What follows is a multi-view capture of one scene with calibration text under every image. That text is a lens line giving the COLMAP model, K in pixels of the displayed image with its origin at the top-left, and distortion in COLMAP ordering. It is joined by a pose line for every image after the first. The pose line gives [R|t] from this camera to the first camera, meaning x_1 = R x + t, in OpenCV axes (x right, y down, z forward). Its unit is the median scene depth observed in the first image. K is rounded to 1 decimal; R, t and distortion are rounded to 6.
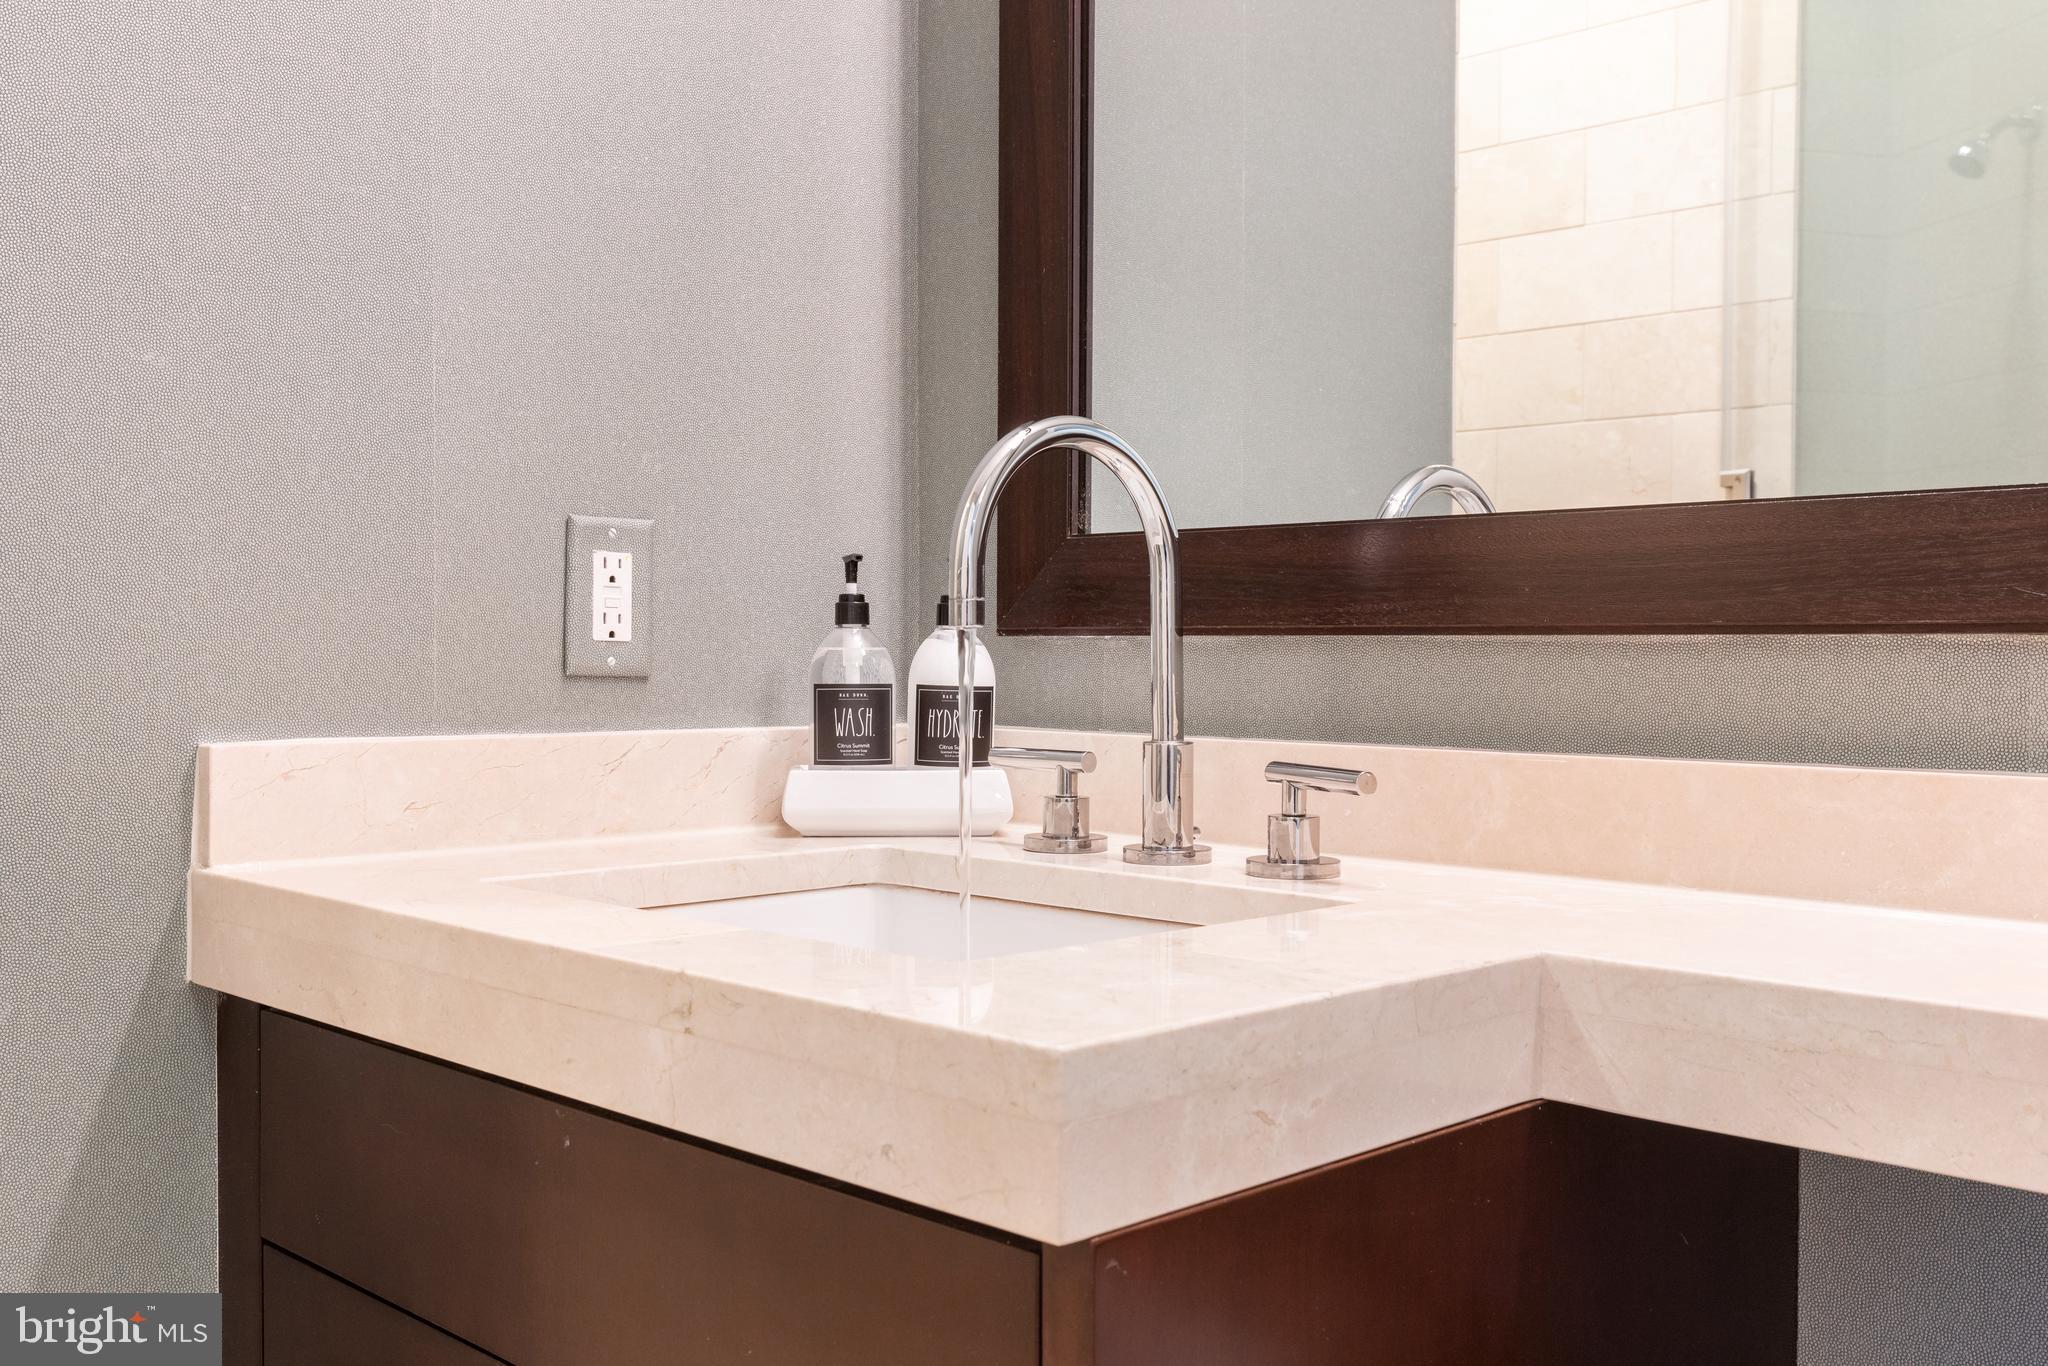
lens RADIAL K [[1942.7, 0, 1028.3], [0, 1942.7, 680.7], [0, 0, 1]] dist [0.004808, 0.000000]
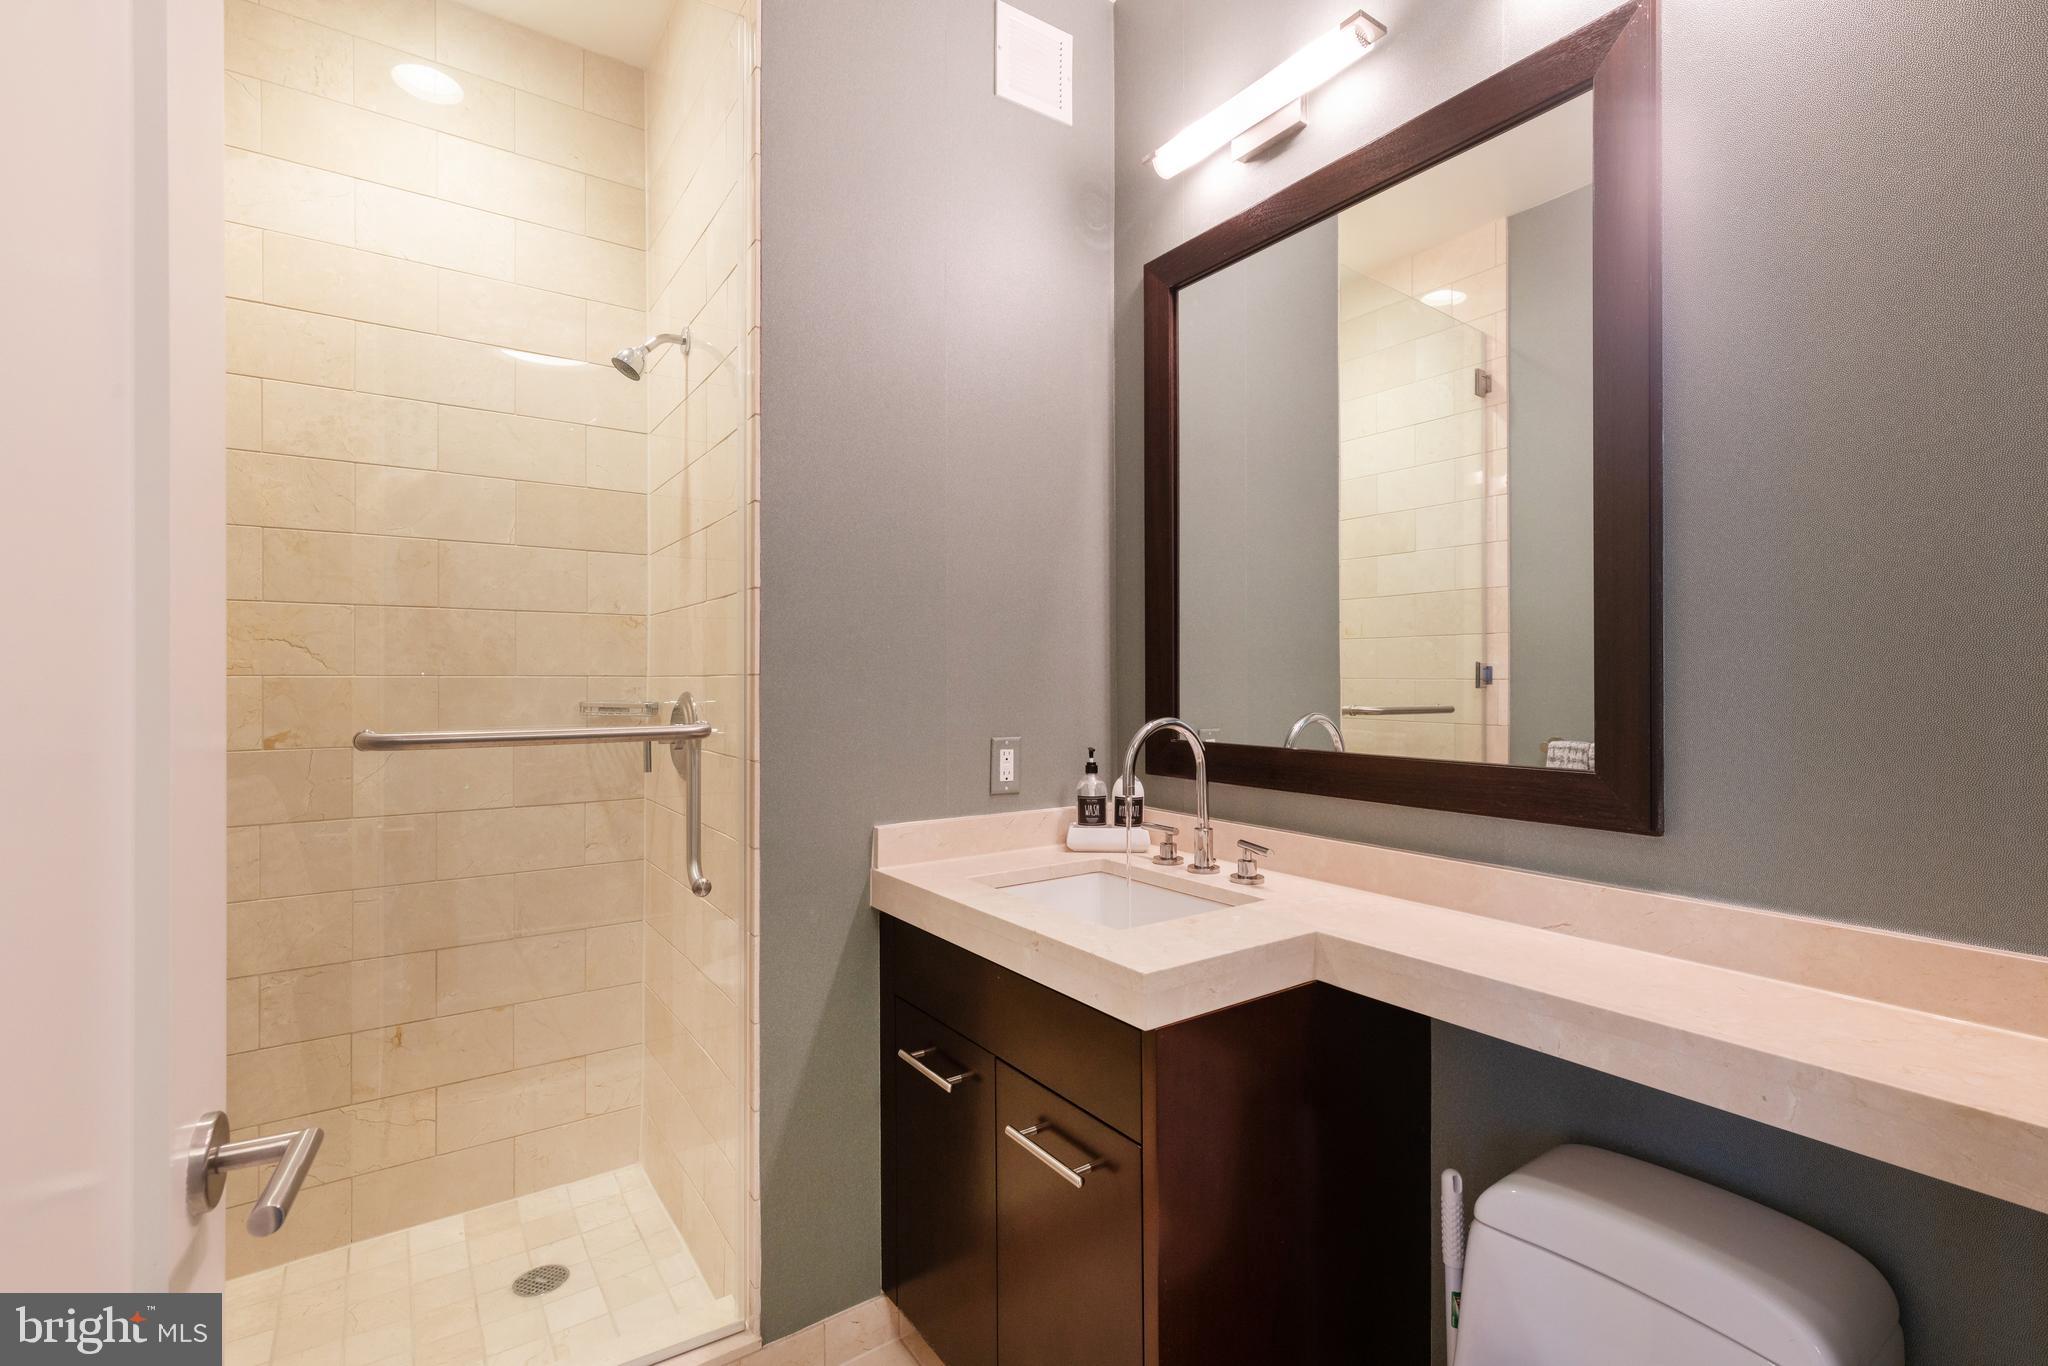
lens RADIAL K [[924.7, 0, 1030.9], [0, 924.7, 672.7], [0, 0, 1]] dist [0.009543, -0.002460]
pose [[0.986029, -0.004955, -0.166500, 0.045713], [0.001943, 0.999832, -0.018248, -0.154513], [0.166563, 0.017669, 0.985873, -0.325357]]
